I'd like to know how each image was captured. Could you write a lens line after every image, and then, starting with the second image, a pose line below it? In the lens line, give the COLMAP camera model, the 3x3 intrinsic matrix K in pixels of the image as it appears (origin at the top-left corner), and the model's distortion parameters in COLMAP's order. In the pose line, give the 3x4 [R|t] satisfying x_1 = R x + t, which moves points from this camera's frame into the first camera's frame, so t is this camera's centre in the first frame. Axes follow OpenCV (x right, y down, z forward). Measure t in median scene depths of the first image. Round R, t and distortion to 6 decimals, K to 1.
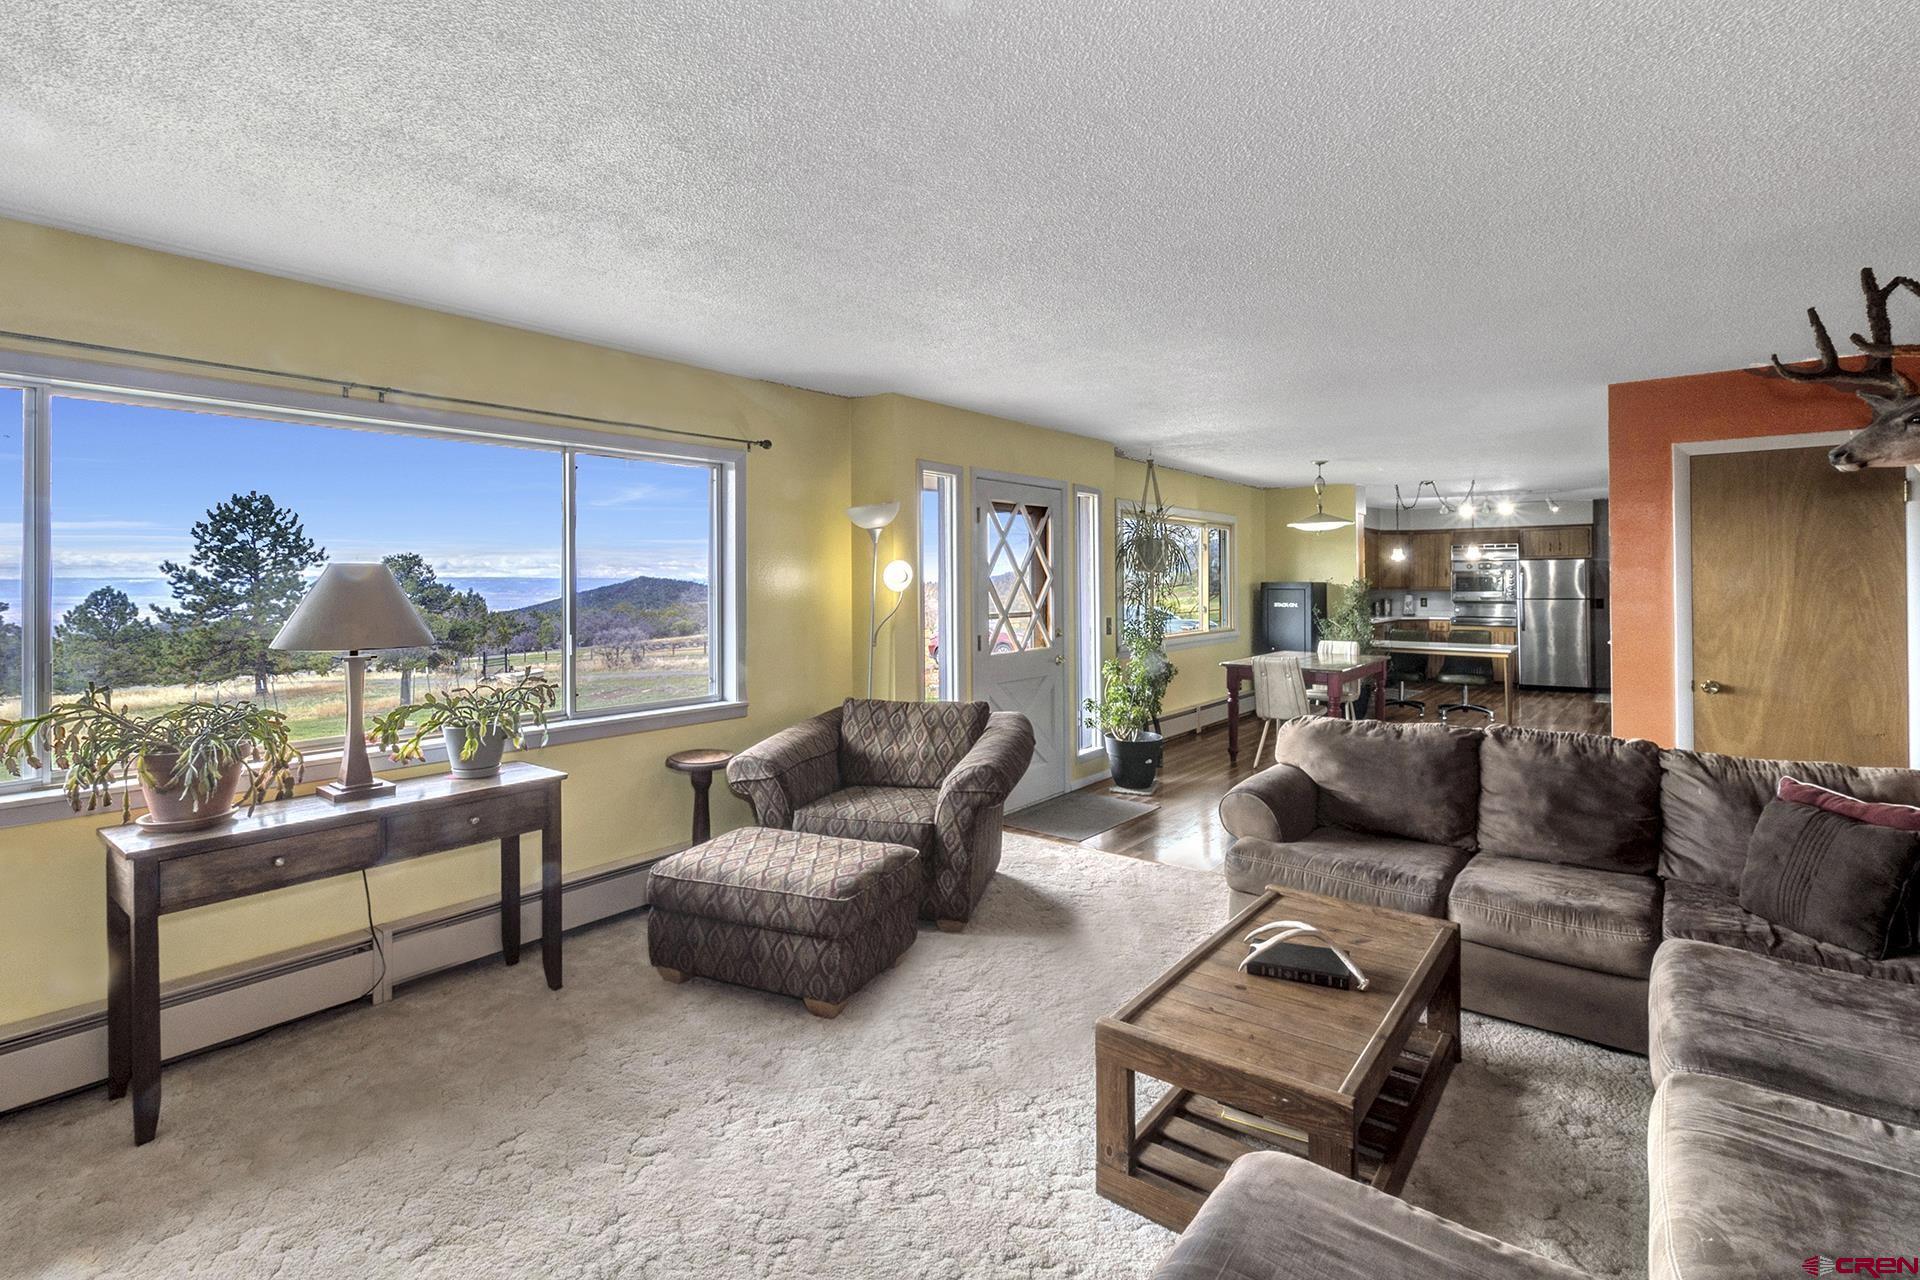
lens RADIAL K [[896.3, 0, 966.8], [0, 896.3, 582.7], [0, 0, 1]] dist [-0.000102, -0.000108]
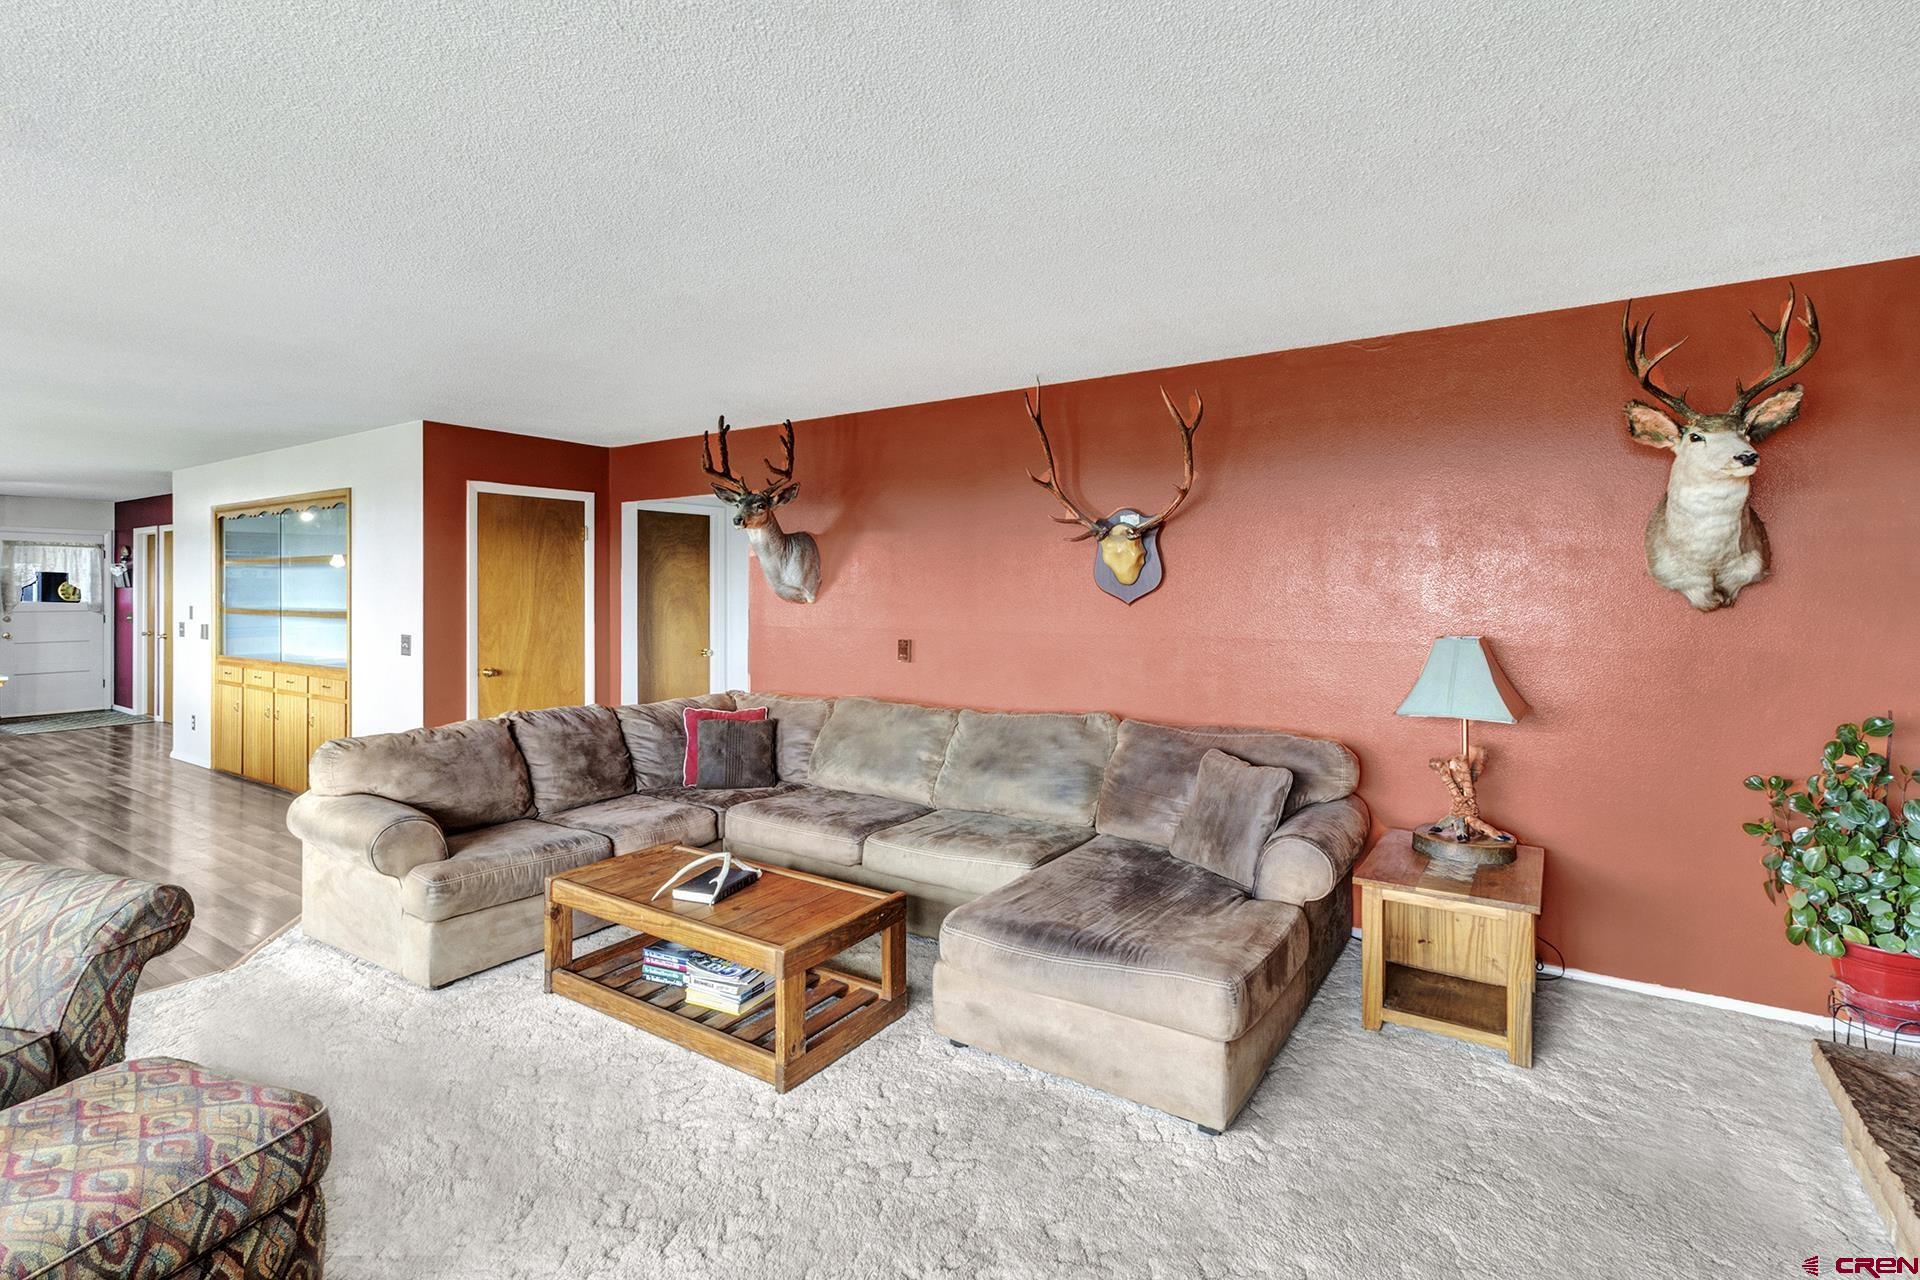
lens RADIAL K [[896.3, 0, 966.8], [0, 896.3, 582.7], [0, 0, 1]] dist [-0.000102, -0.000108]
pose [[-0.074321, 0.010986, 0.997174, -0.548745], [0.003408, 0.999936, -0.010762, 0.002551], [-0.997229, 0.002599, -0.074353, 0.425176]]
